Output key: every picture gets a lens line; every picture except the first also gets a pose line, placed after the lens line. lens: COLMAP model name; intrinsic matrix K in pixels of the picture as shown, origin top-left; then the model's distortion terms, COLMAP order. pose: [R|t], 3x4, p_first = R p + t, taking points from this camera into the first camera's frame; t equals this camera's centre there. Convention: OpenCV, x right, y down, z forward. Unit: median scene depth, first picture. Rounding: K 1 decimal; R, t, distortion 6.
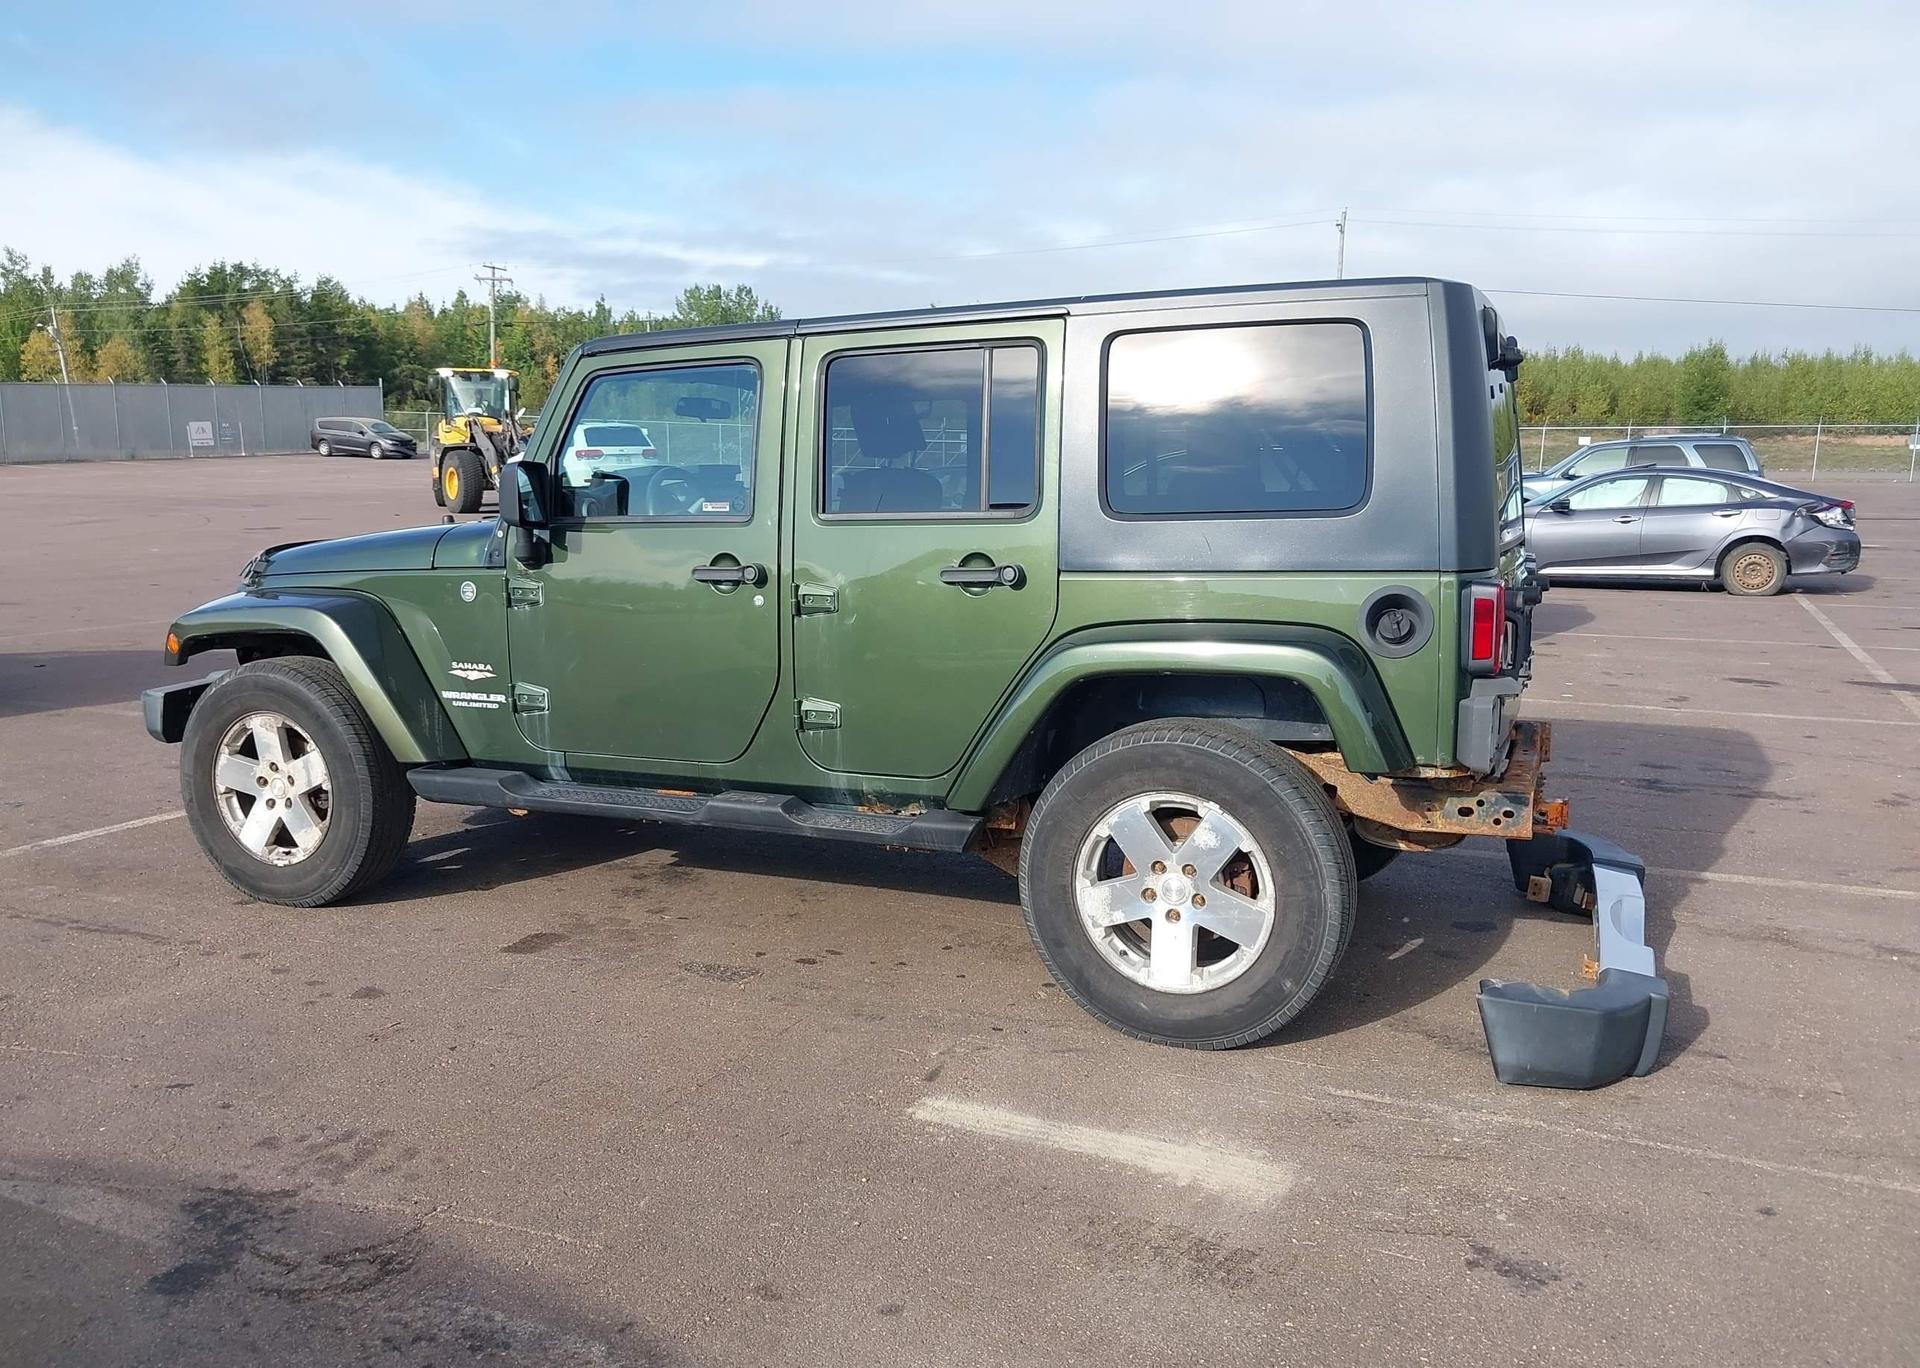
lens RADIAL K [[1515.6, 0, 946.2], [0, 1515.6, 682.1], [0, 0, 1]] dist [0.031761, -0.027800]
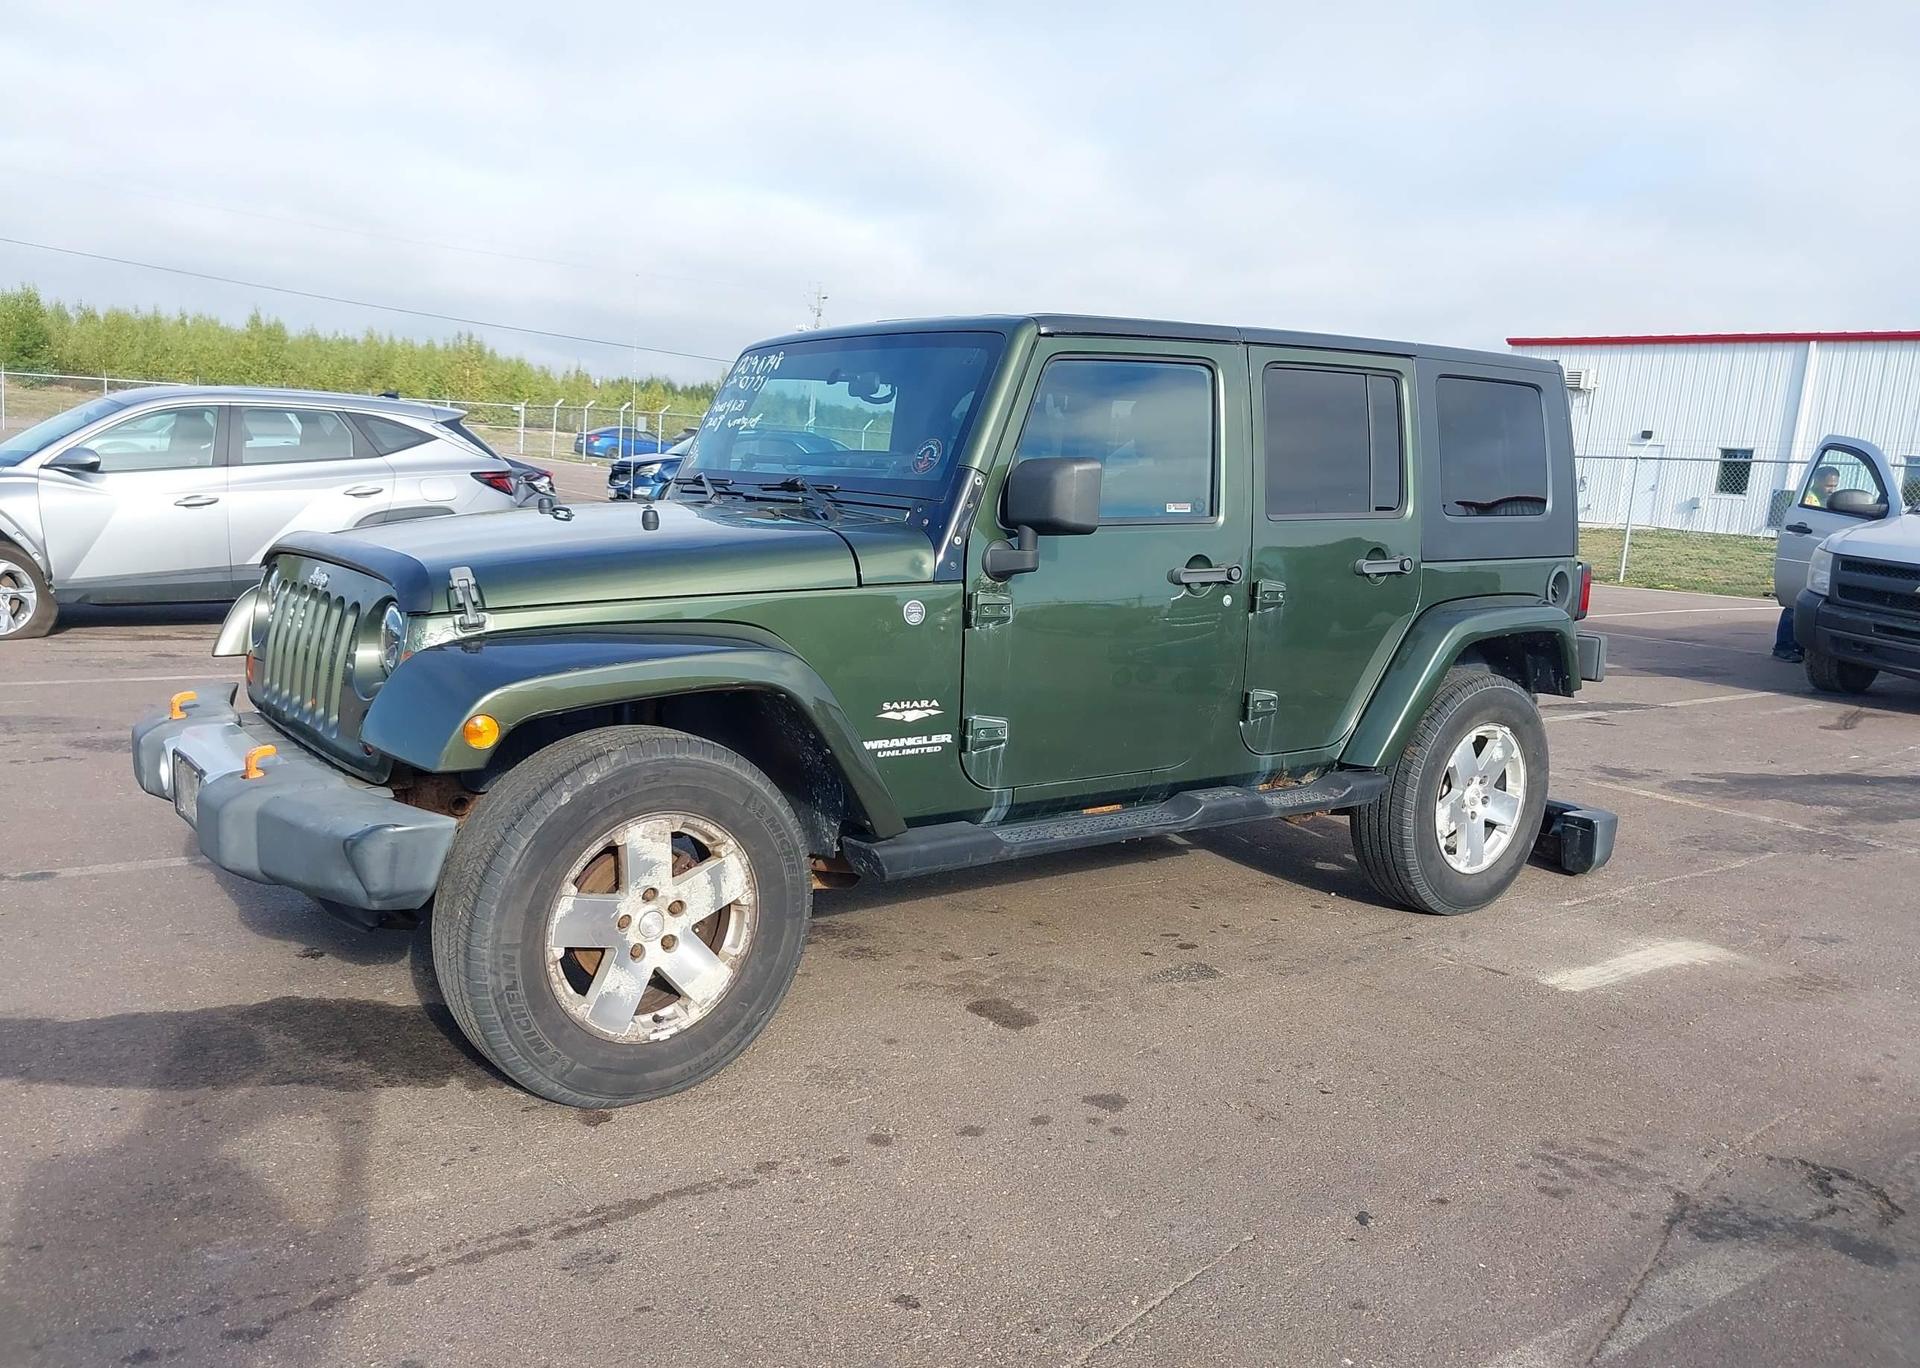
lens RADIAL K [[1509.6, 0, 936.1], [0, 1509.6, 687.5], [0, 0, 1]] dist [0.063657, -0.095394]
pose [[0.489901, -0.105239, 0.865403, -1.104090], [0.074513, 0.994109, 0.078708, -0.090003], [-0.868588, 0.025925, 0.494857, 0.660777]]
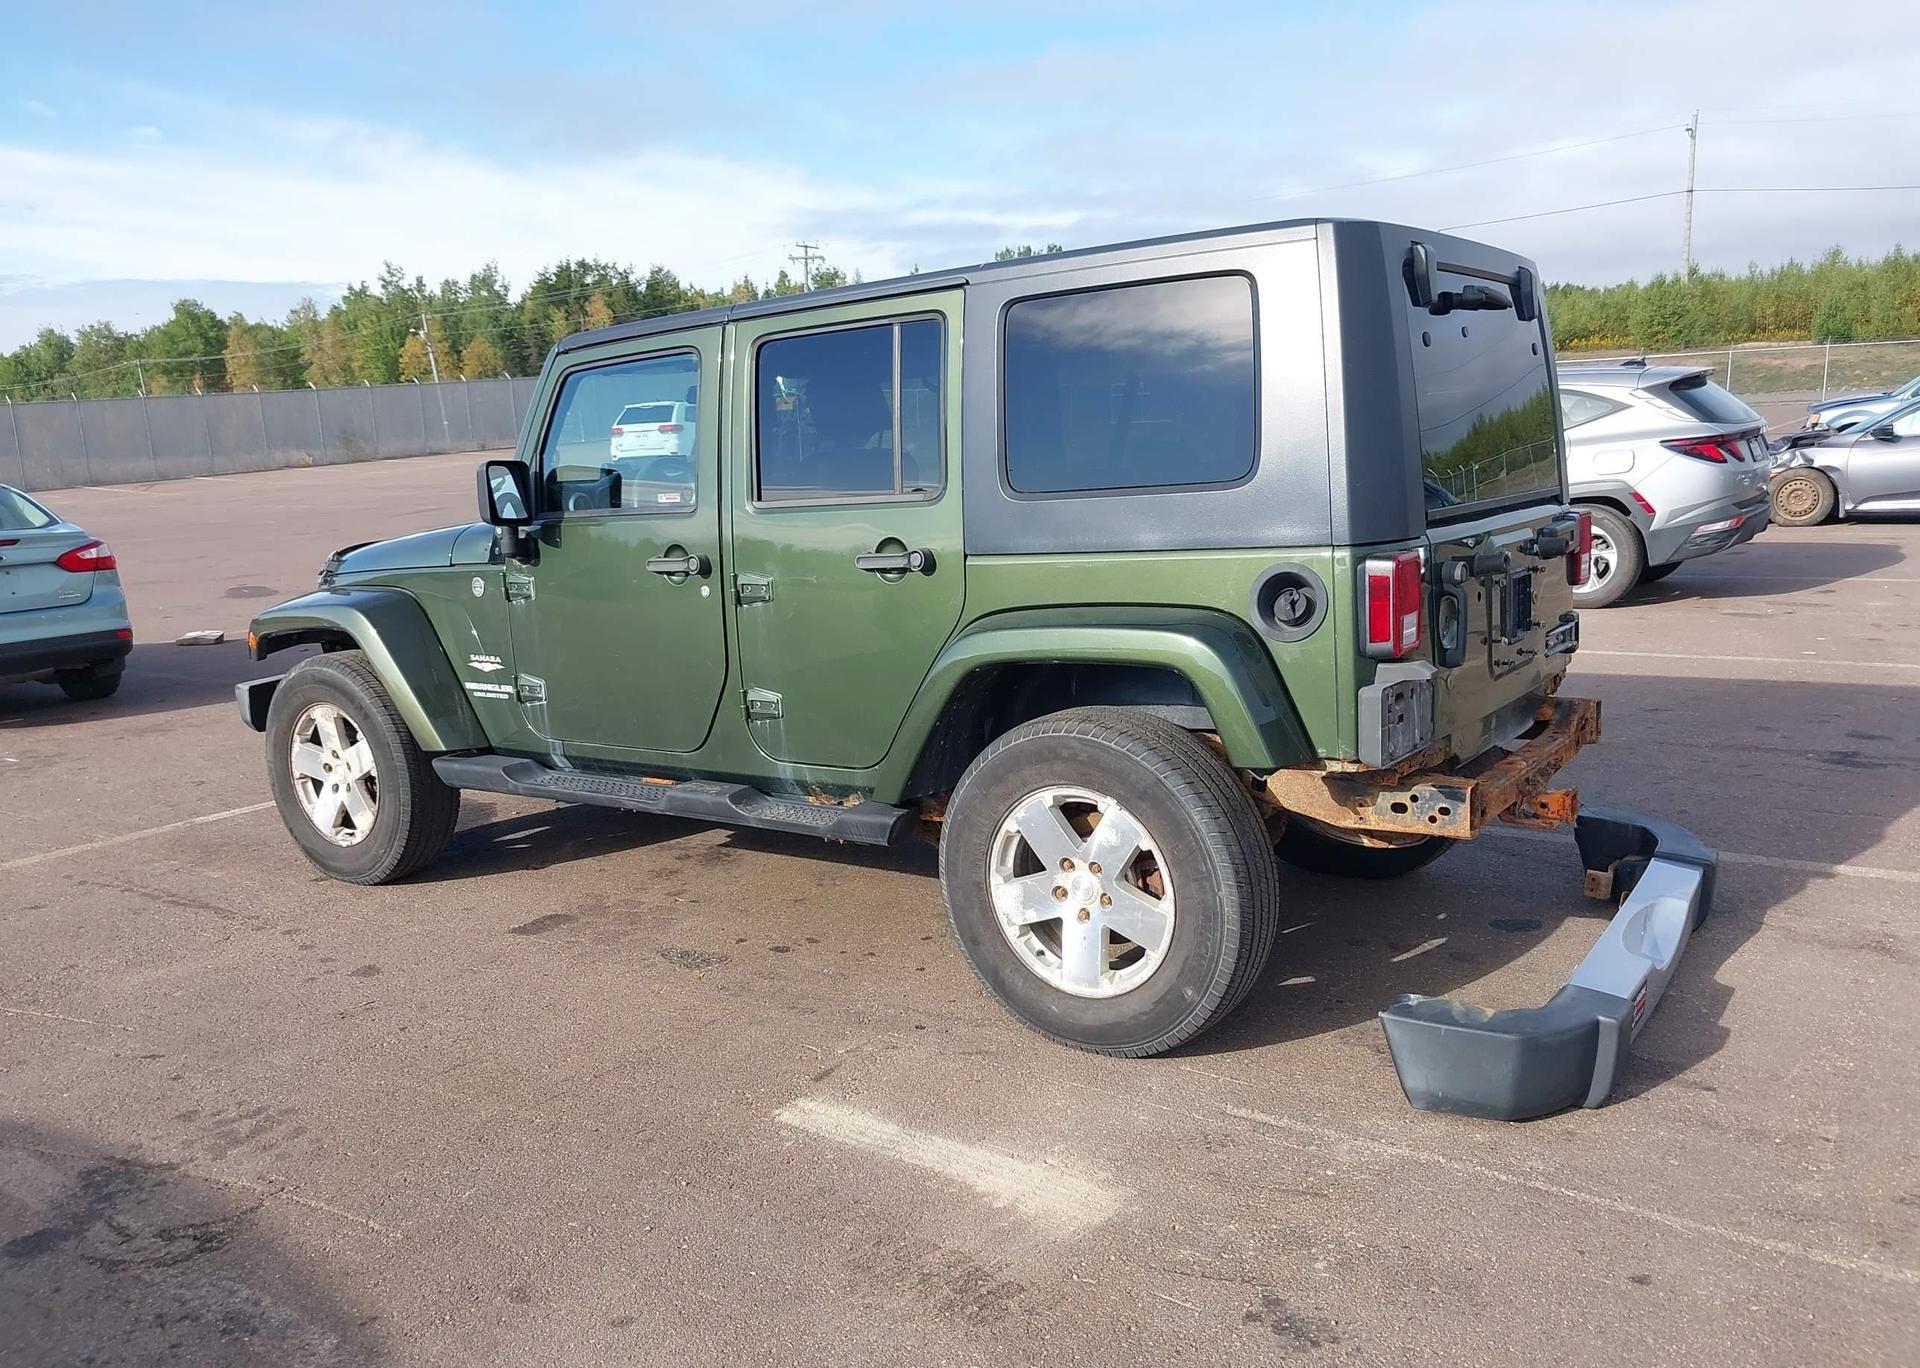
lens RADIAL K [[1509.6, 0, 936.1], [0, 1509.6, 687.5], [0, 0, 1]] dist [0.063657, -0.095394]
pose [[0.976973, -0.013469, -0.212940, 0.234649], [0.020009, 0.999391, 0.028588, -0.015669], [0.212425, -0.032190, 0.976647, 0.054632]]
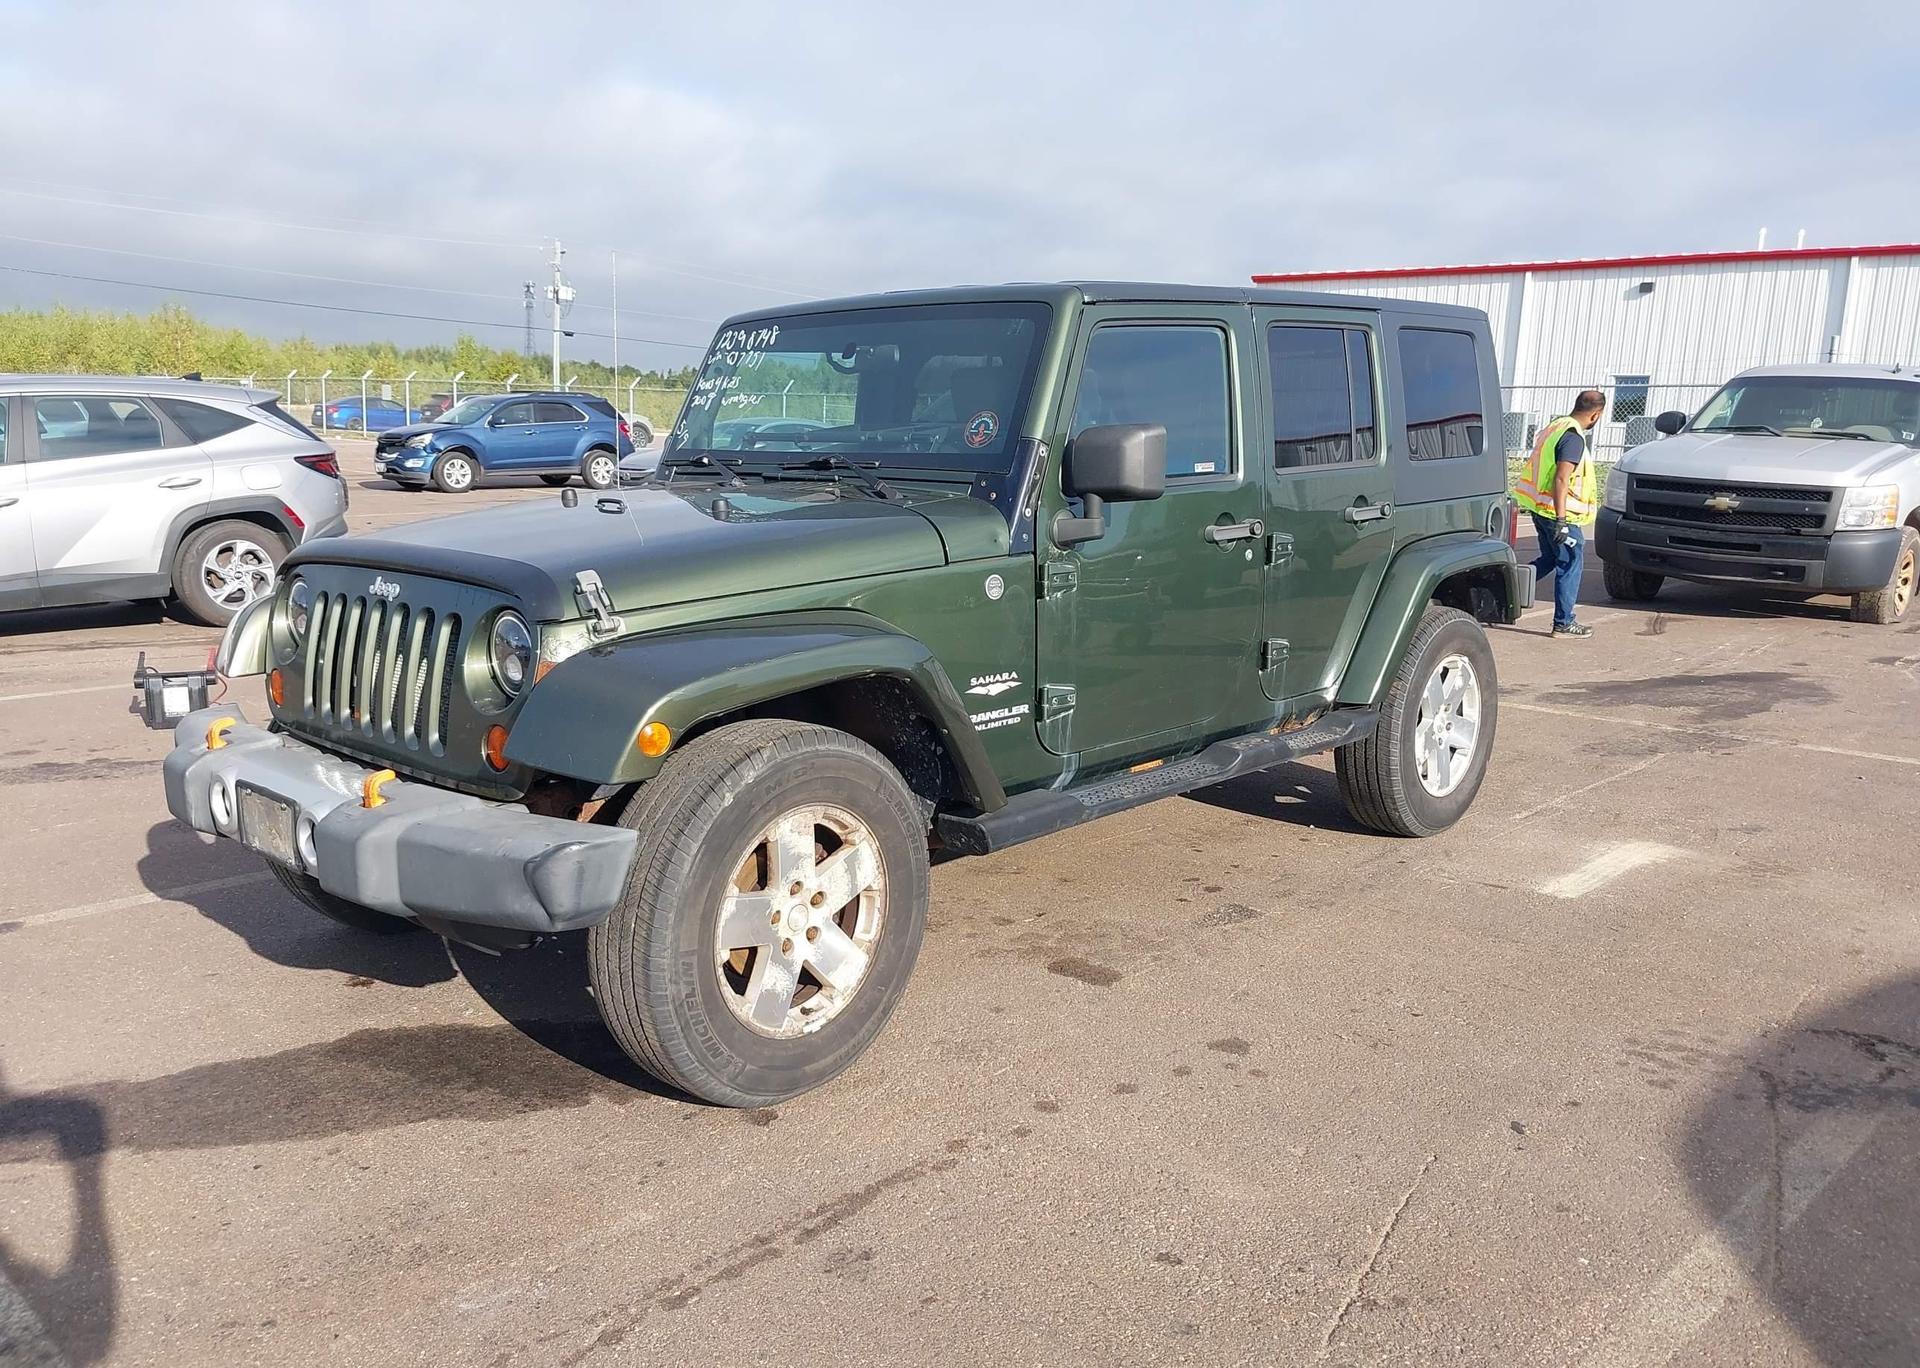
lens RADIAL K [[1509.6, 0, 936.1], [0, 1509.6, 687.5], [0, 0, 1]] dist [0.063657, -0.095394]
pose [[0.339241, -0.162131, 0.926623, -1.186718], [0.126778, 0.983929, 0.125743, -0.122533], [-0.932118, 0.074818, 0.354343, 0.827756]]
